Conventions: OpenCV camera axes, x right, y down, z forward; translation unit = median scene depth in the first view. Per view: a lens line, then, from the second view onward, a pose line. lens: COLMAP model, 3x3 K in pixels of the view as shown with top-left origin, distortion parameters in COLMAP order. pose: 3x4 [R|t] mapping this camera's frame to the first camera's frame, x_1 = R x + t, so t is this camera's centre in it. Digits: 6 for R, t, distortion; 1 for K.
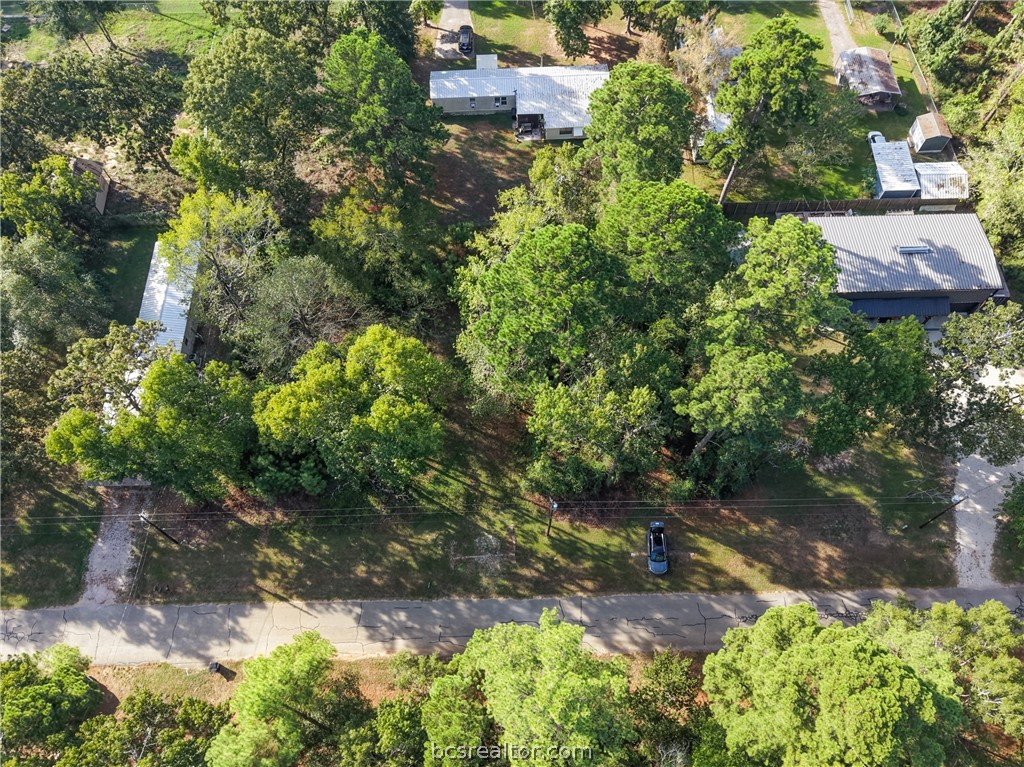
lens RADIAL K [[764.6, 0, 512.0], [0, 764.6, 383.5], [0, 0, 1]] dist [0.046237, -0.048854]
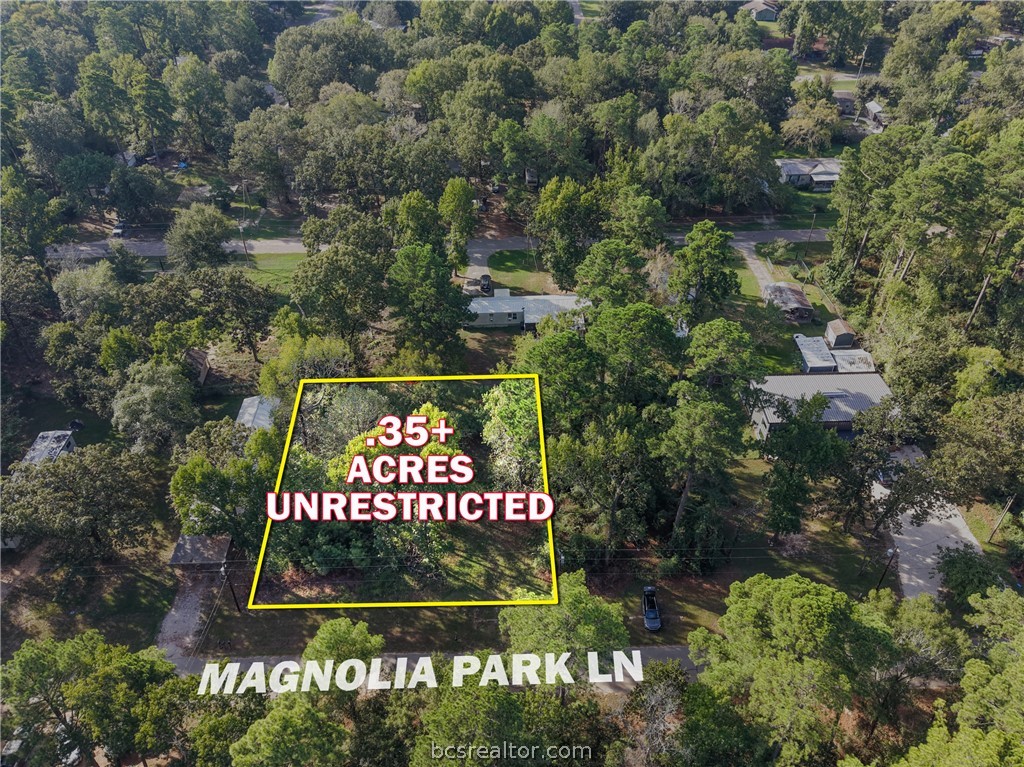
lens RADIAL K [[764.6, 0, 512.0], [0, 764.6, 383.5], [0, 0, 1]] dist [0.046237, -0.048854]
pose [[0.999998, -0.001876, 0.000853, -0.021562], [0.002061, 0.912750, -0.408512, 0.359195], [-0.000013, 0.408513, 0.912752, -0.198964]]
